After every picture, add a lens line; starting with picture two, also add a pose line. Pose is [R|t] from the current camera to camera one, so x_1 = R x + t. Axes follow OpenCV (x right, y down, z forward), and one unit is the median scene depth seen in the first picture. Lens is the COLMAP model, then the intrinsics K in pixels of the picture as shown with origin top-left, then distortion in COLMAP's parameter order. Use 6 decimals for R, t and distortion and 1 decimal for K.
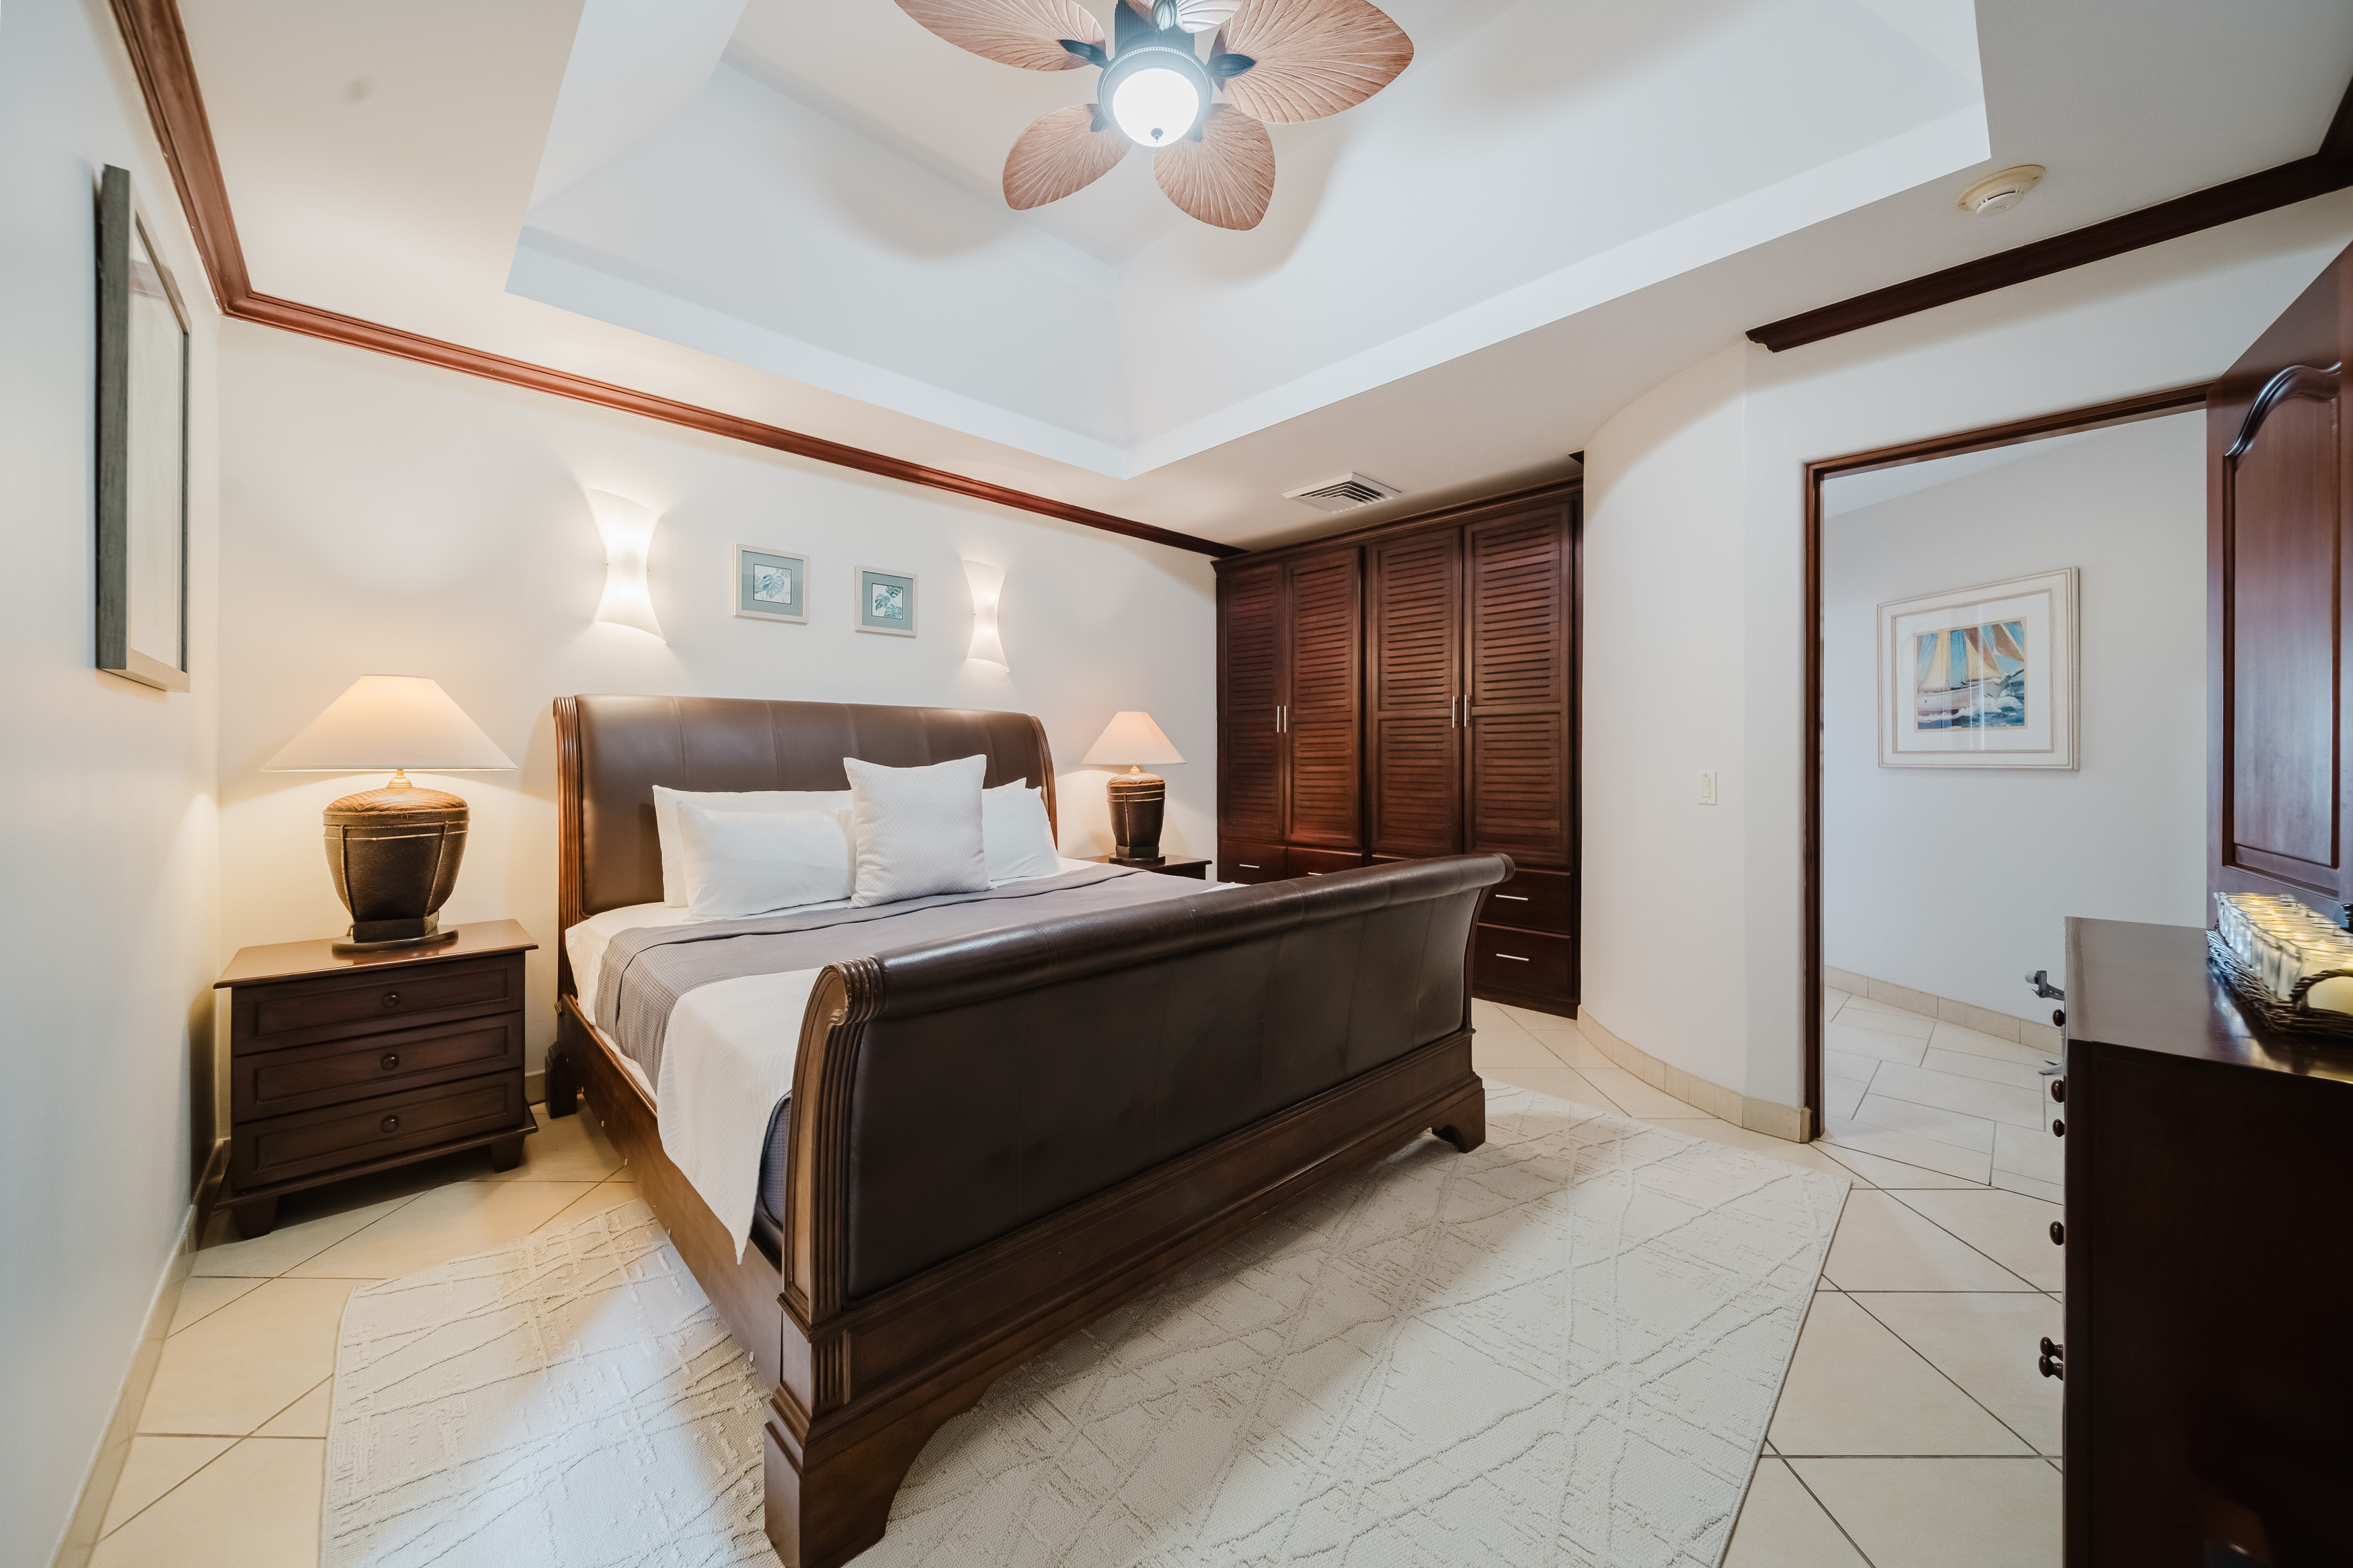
lens RADIAL K [[830.8, 0, 1183.2], [0, 830.8, 768.1], [0, 0, 1]] dist [-0.001304, -0.000207]
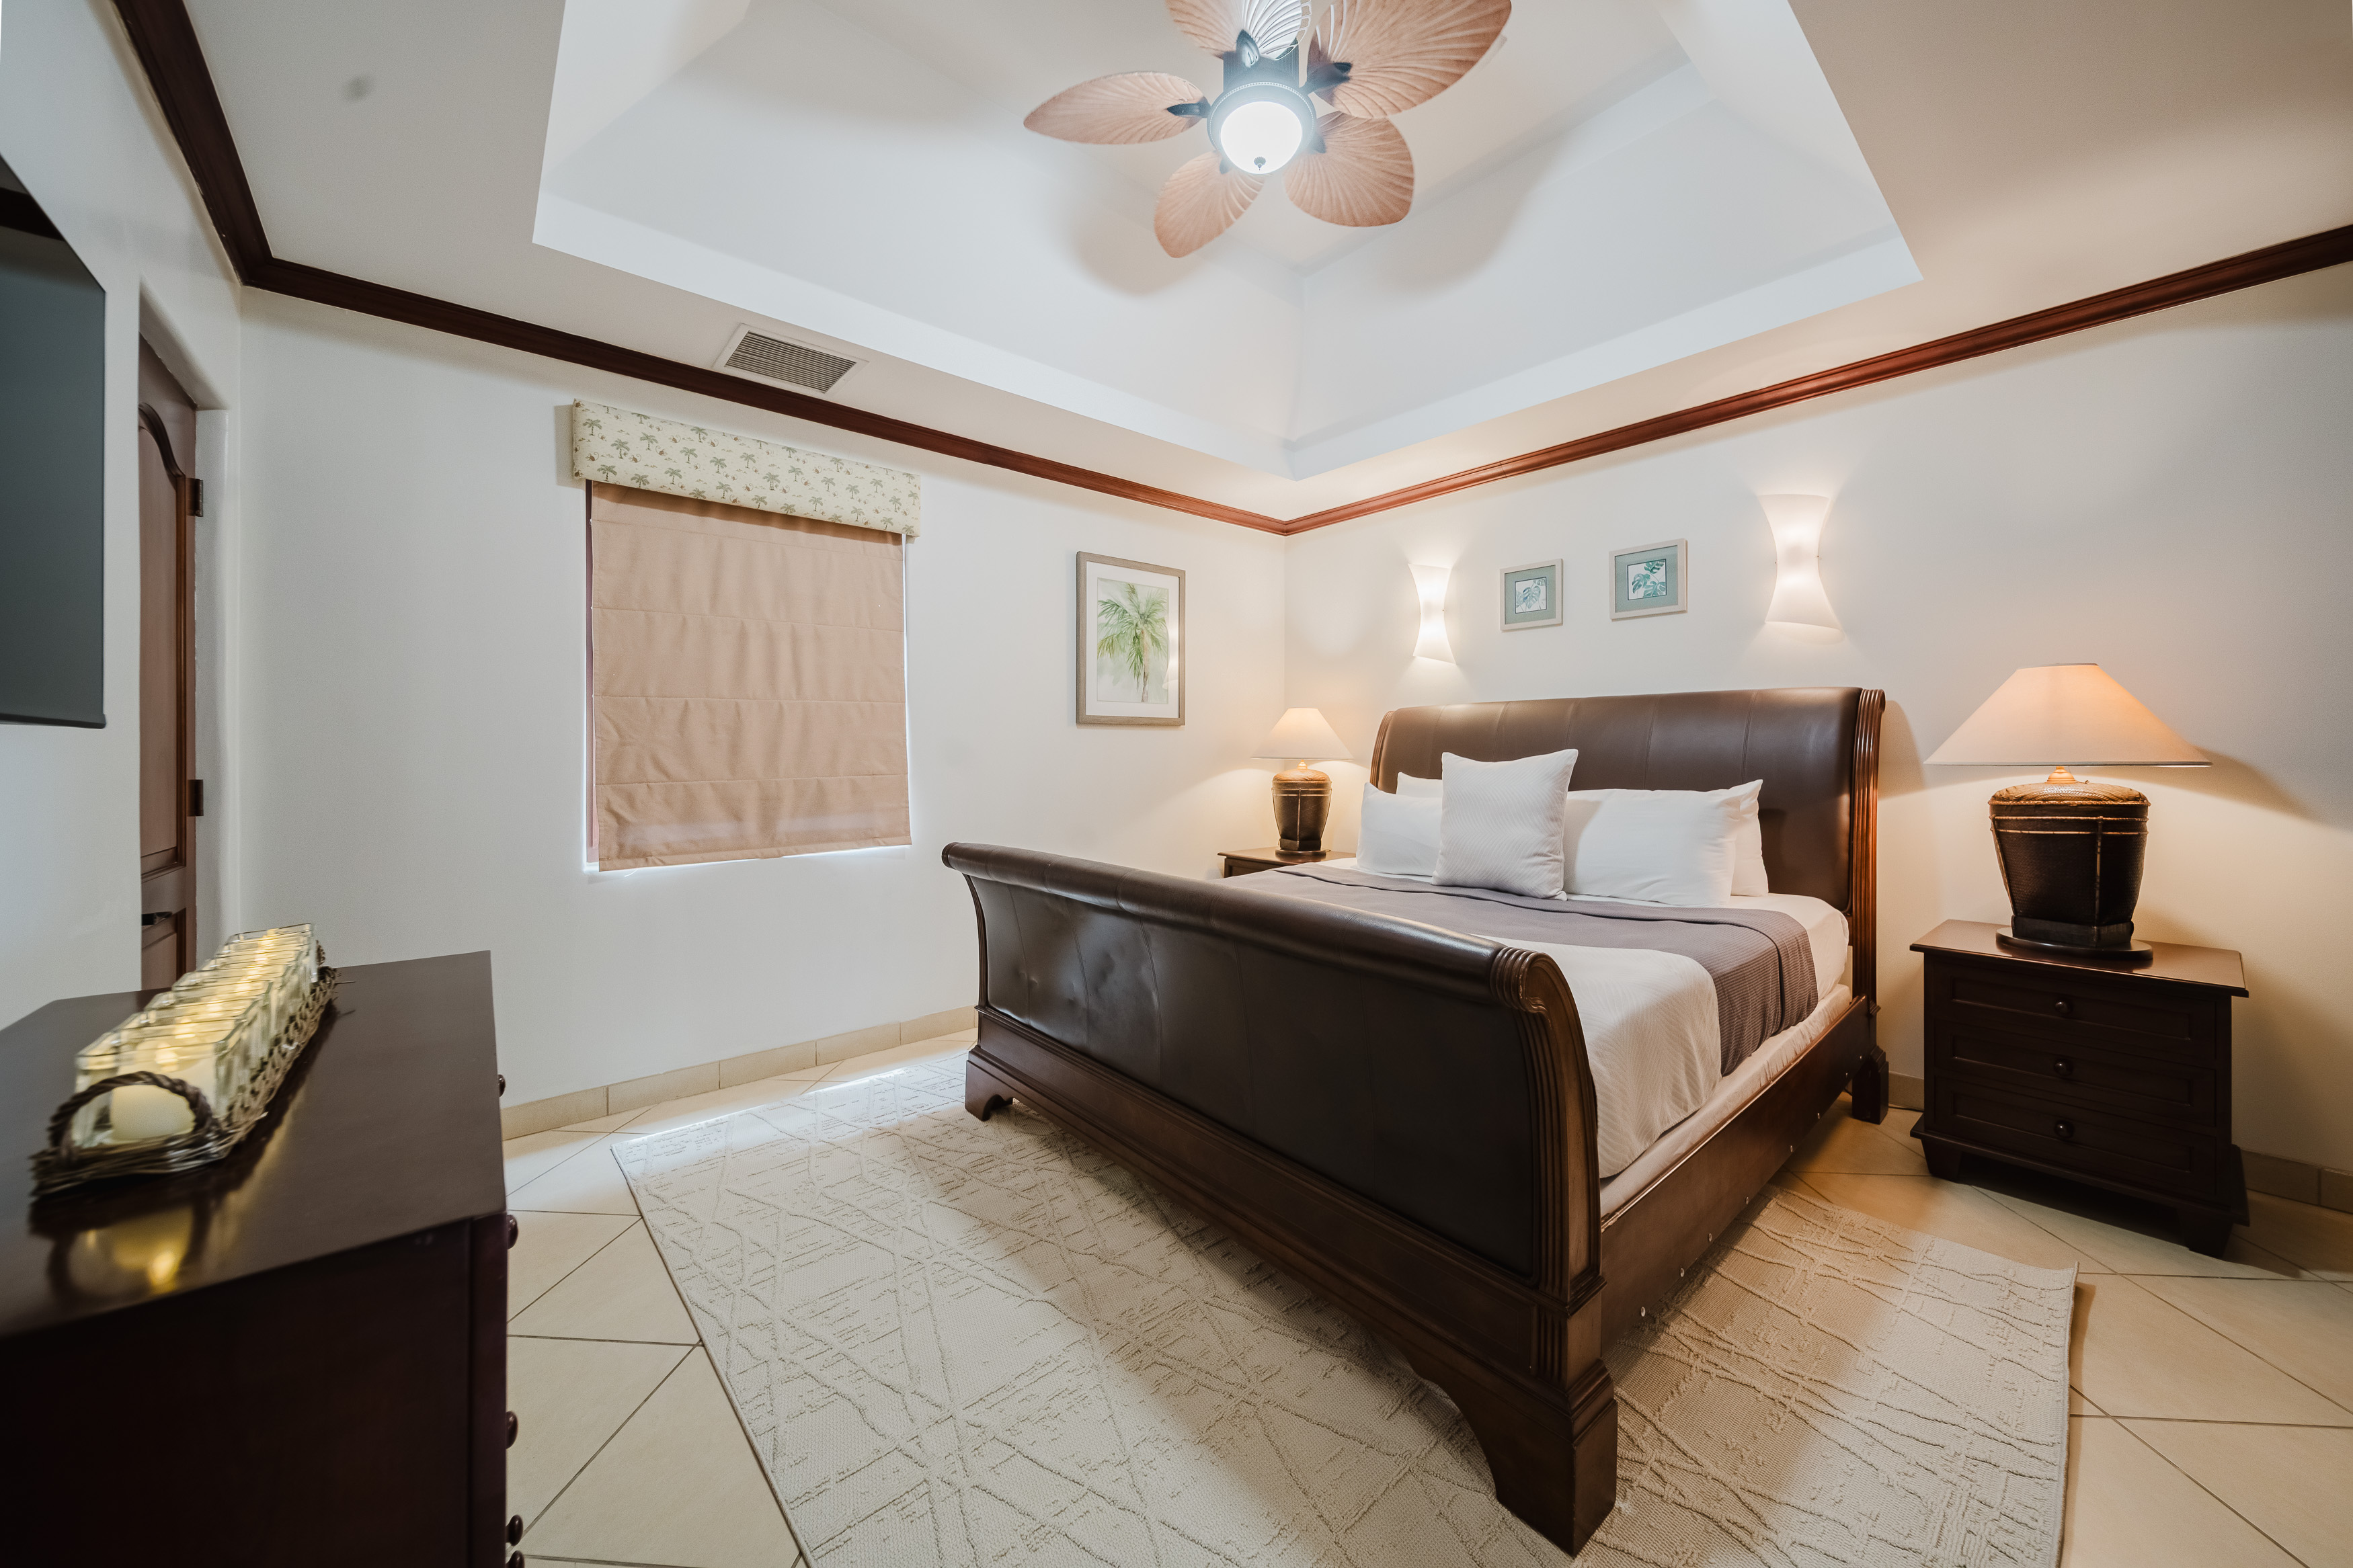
lens RADIAL K [[841.2, 0, 1185.7], [0, 841.2, 755.9], [0, 0, 1]] dist [-0.001226, -0.001660]
pose [[-0.056111, 0.004551, -0.998414, 0.642945], [-0.010756, 0.999929, 0.005162, -0.008309], [0.998367, 0.011029, -0.056058, 0.600006]]
